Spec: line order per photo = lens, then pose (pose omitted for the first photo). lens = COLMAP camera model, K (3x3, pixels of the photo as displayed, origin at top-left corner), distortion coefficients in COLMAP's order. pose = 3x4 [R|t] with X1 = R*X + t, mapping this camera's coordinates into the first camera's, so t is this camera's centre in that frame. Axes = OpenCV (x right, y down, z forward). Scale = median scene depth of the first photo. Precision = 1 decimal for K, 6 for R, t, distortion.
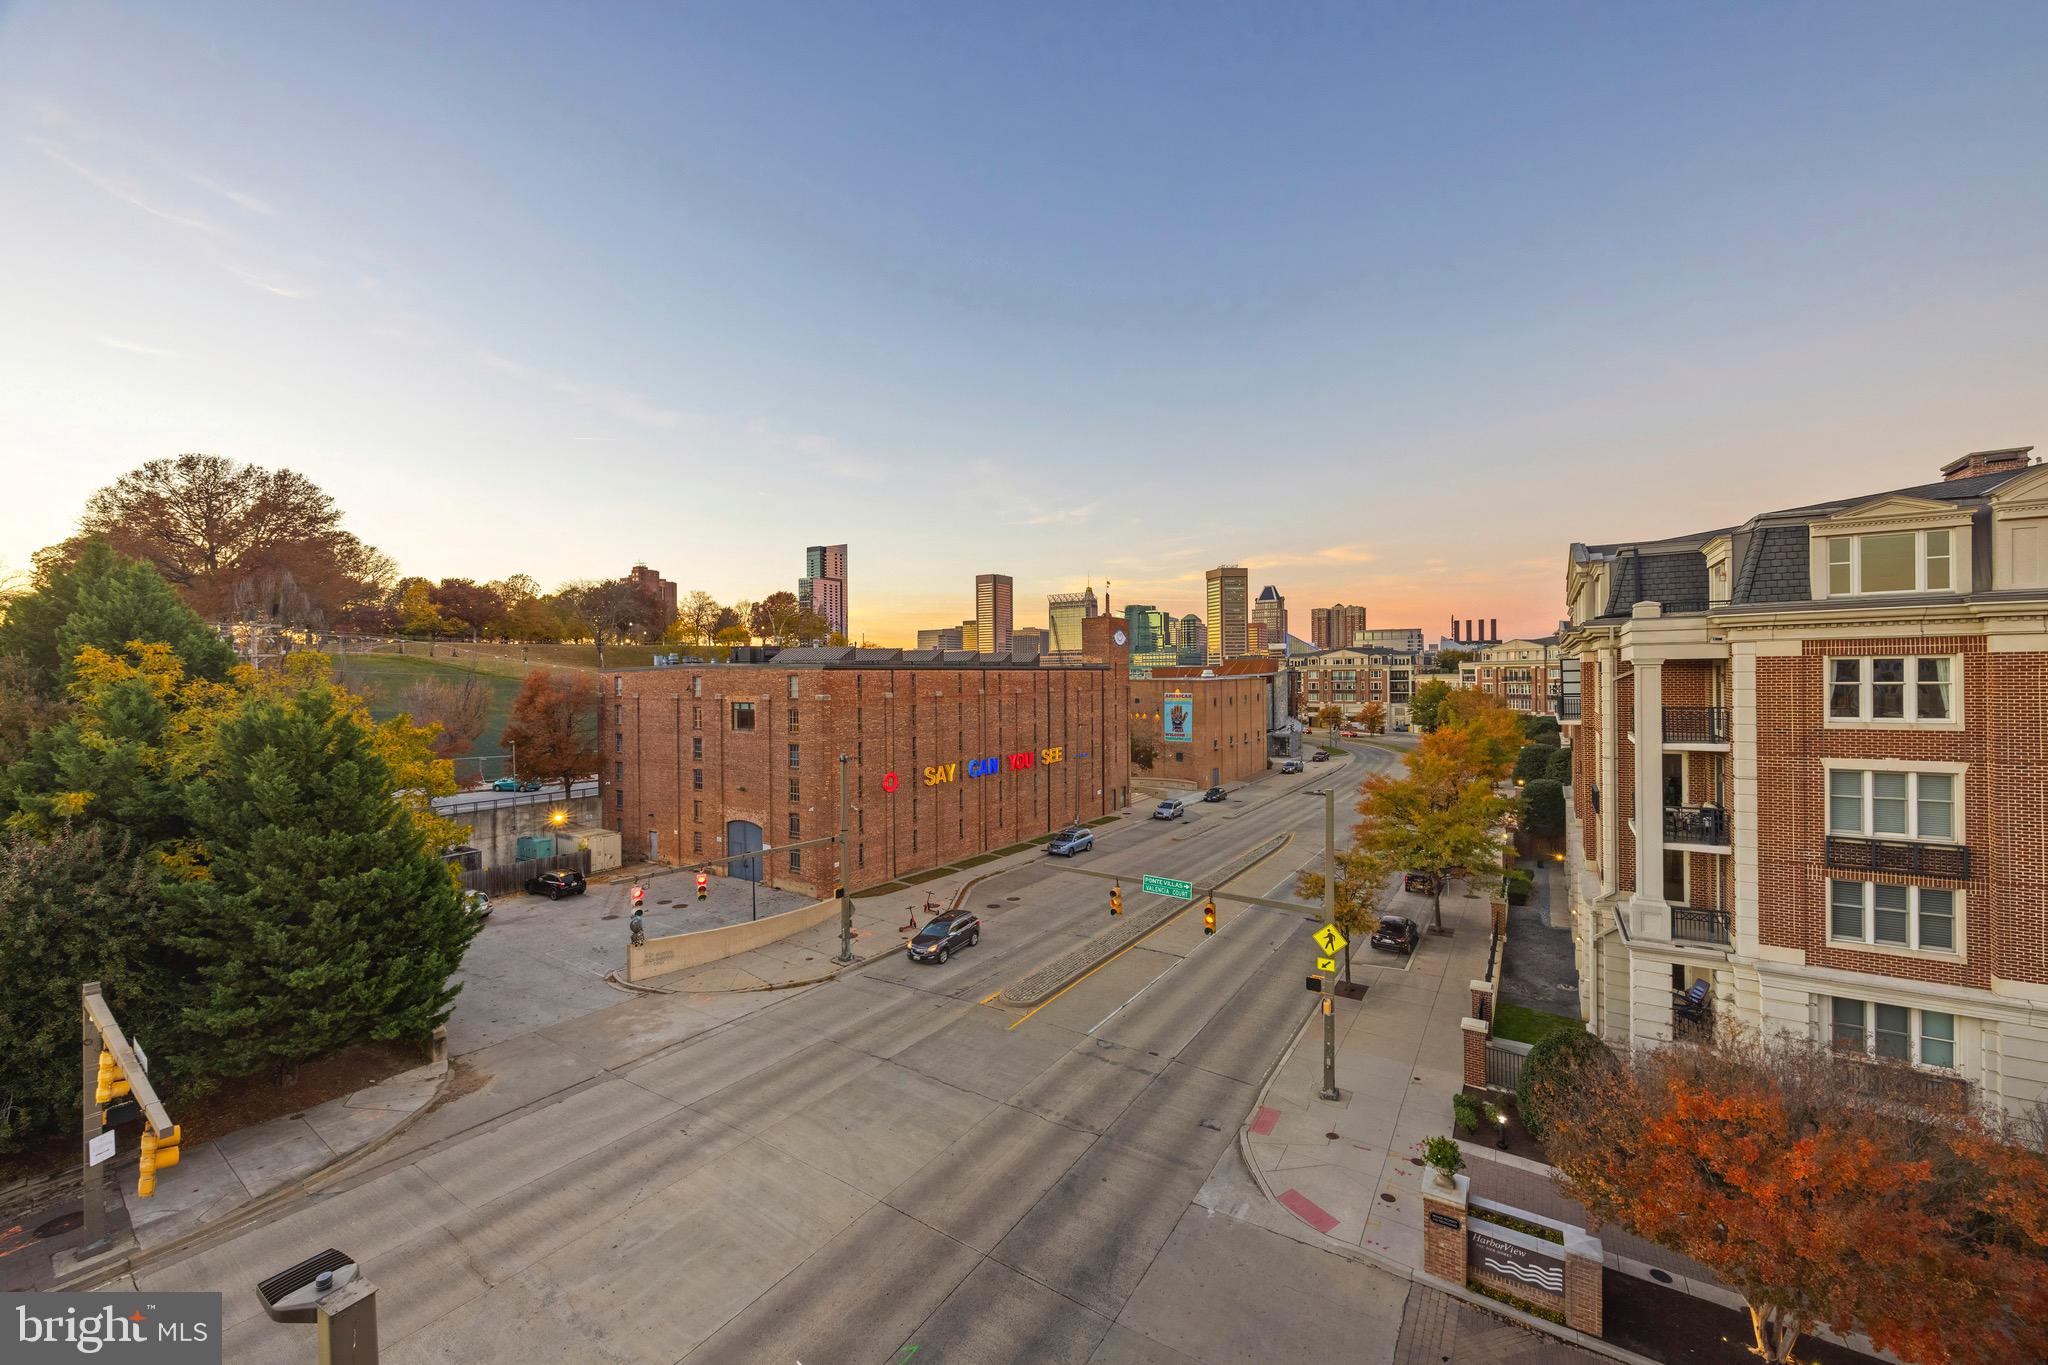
lens RADIAL K [[784.2, 0, 1035.4], [0, 784.2, 679.5], [0, 0, 1]] dist [-0.005256, 0.001094]
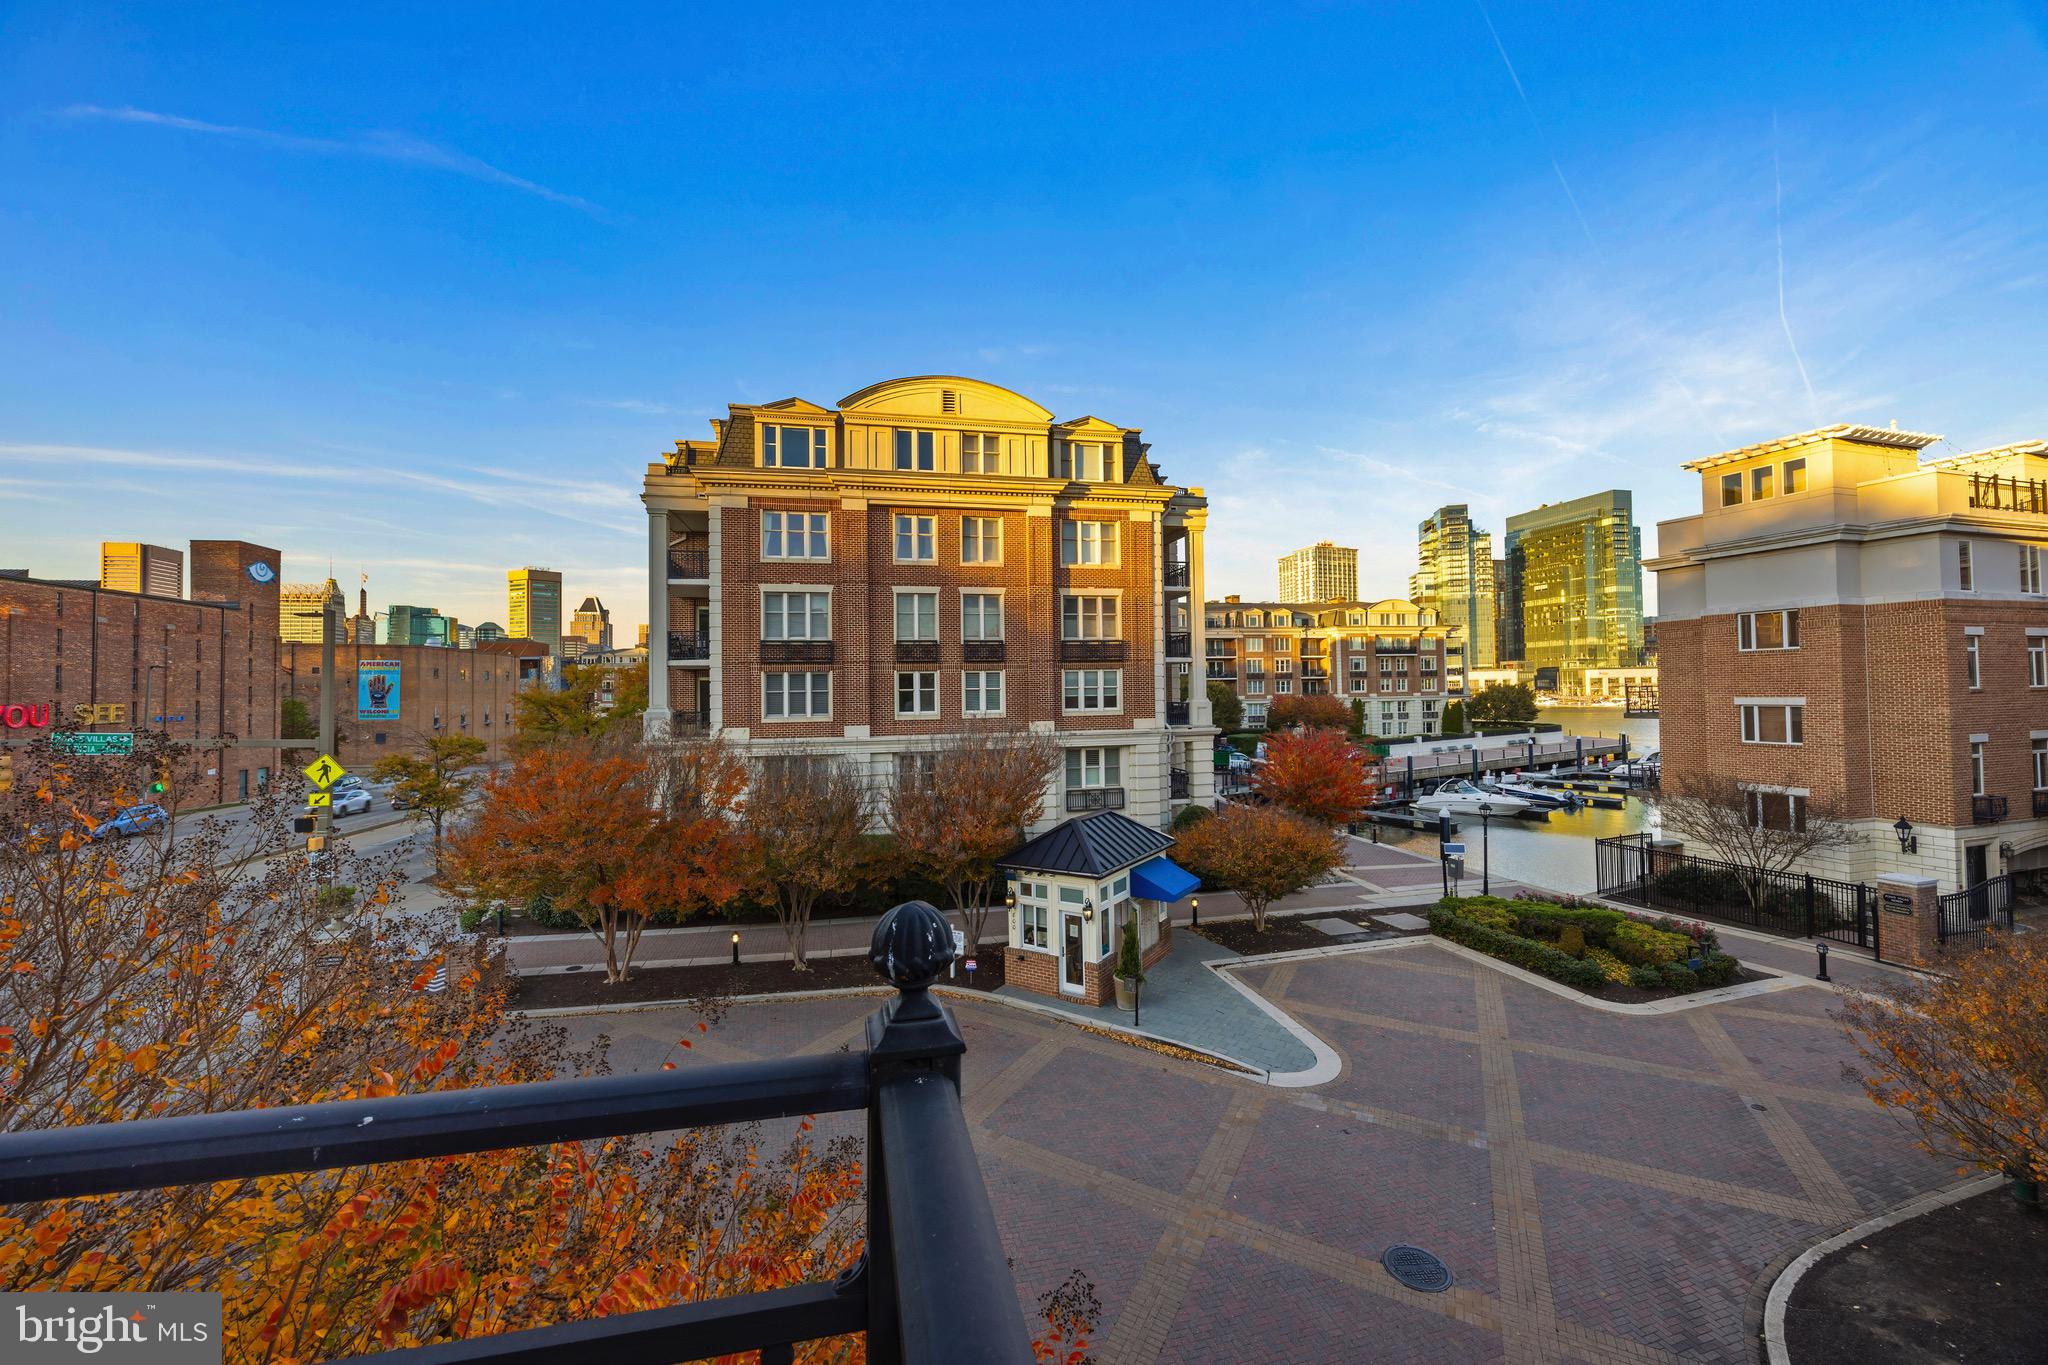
lens RADIAL K [[784.2, 0, 1030.2], [0, 784.2, 675.5], [0, 0, 1]] dist [-0.005256, 0.001094]
pose [[0.699089, 0.023018, 0.714664, 0.364210], [0.001658, 0.999427, -0.033811, 0.307431], [-0.715032, 0.024821, 0.698651, -0.288036]]
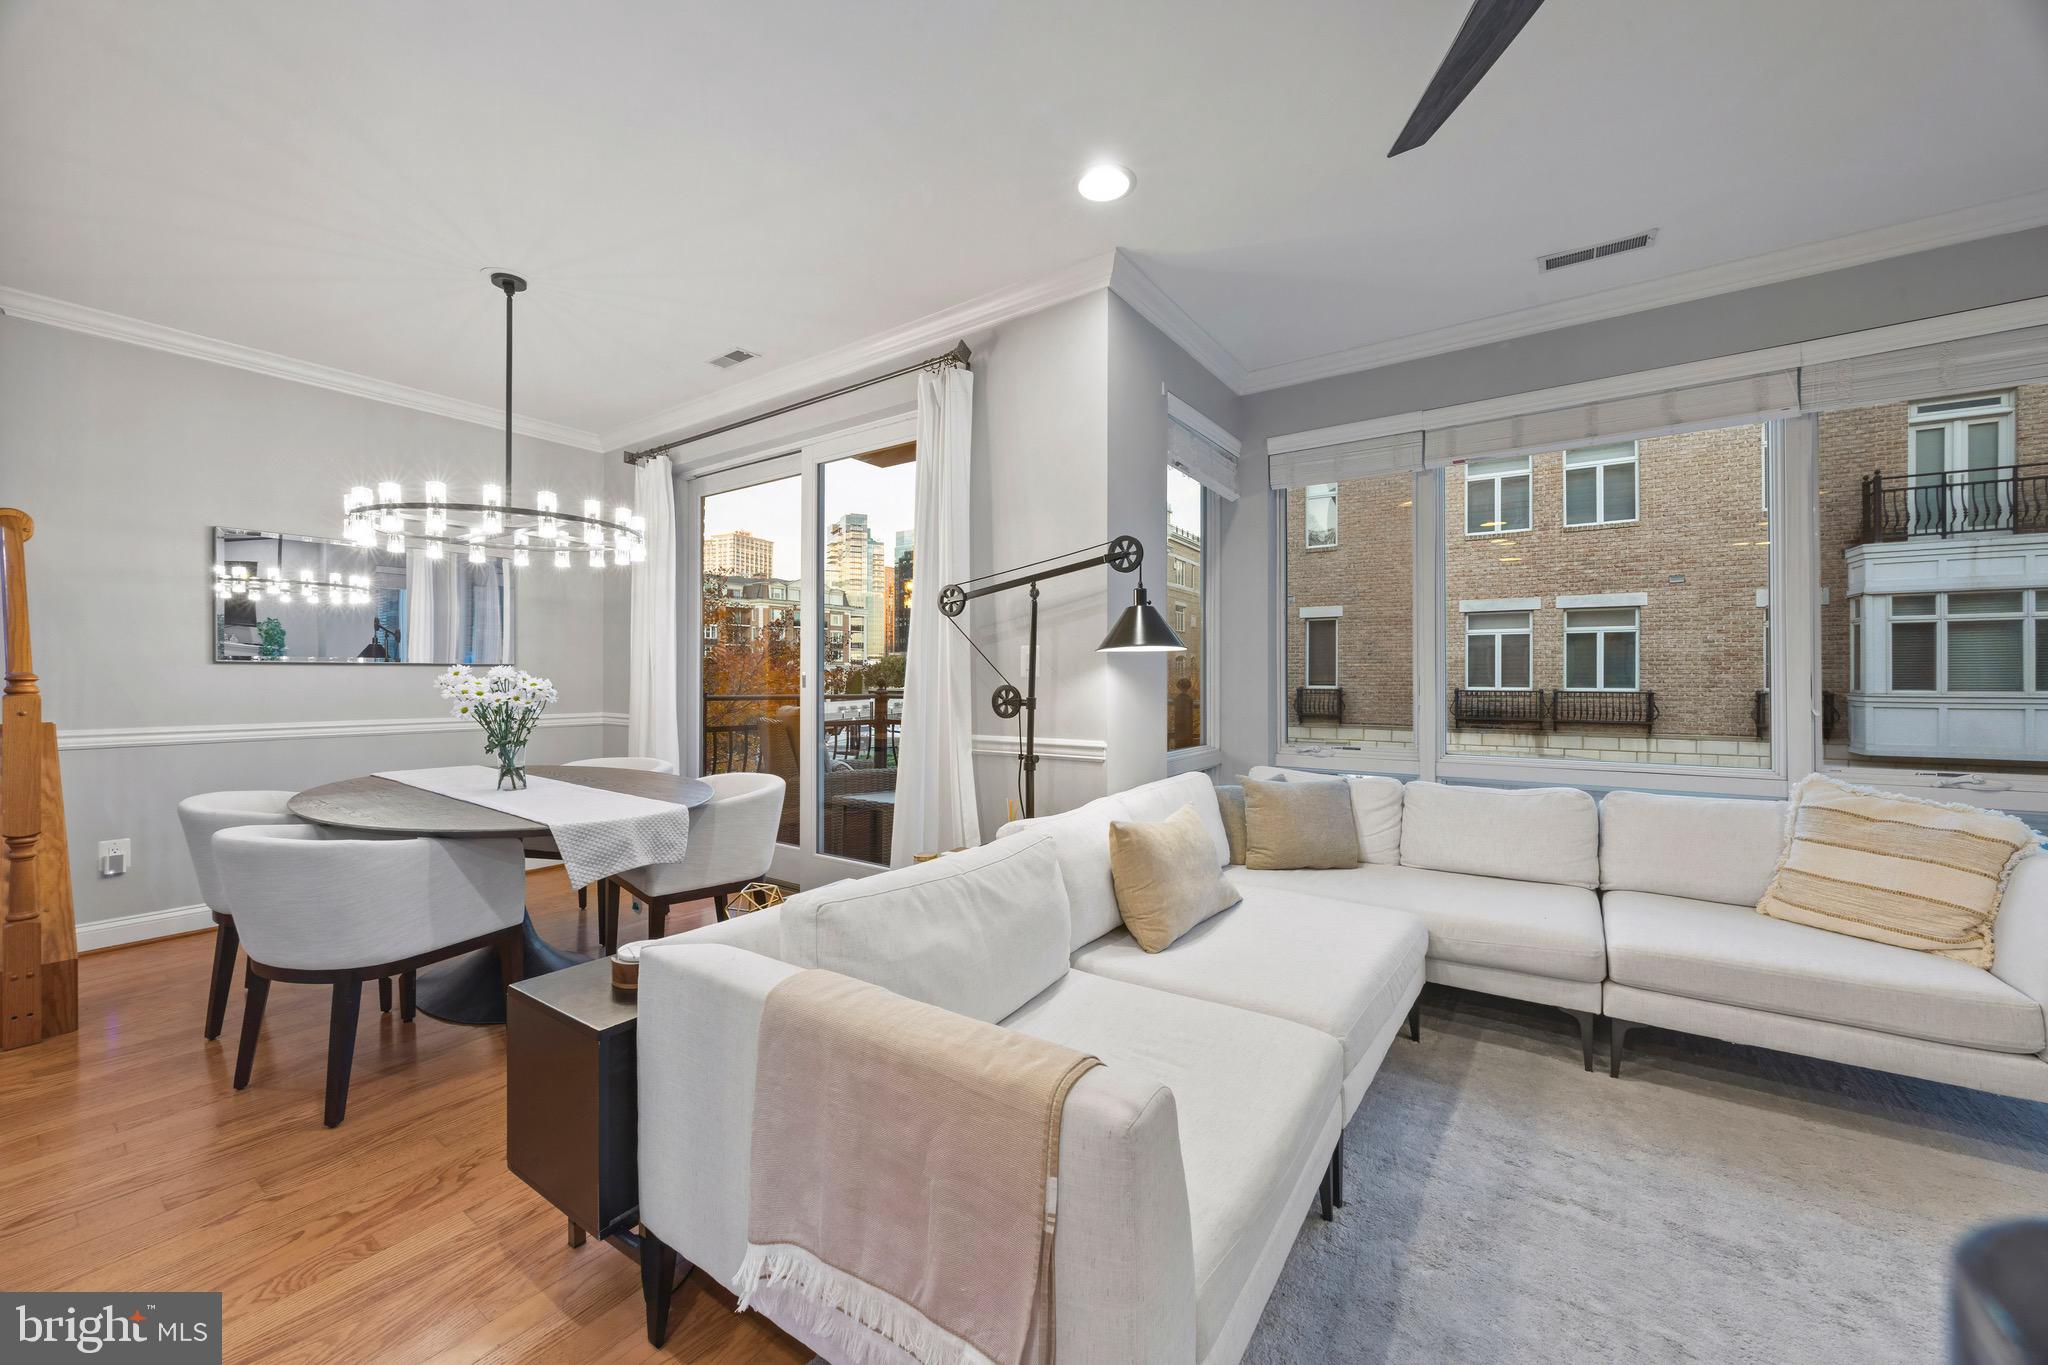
lens RADIAL K [[784.2, 0, 1006.8], [0, 784.2, 674.0], [0, 0, 1]] dist [-0.005256, 0.001094]
pose [[0.081434, 0.025369, 0.996356, 0.067882], [-0.008453, 0.999658, -0.024762, 0.479361], [-0.996643, -0.006406, 0.081620, -0.335798]]
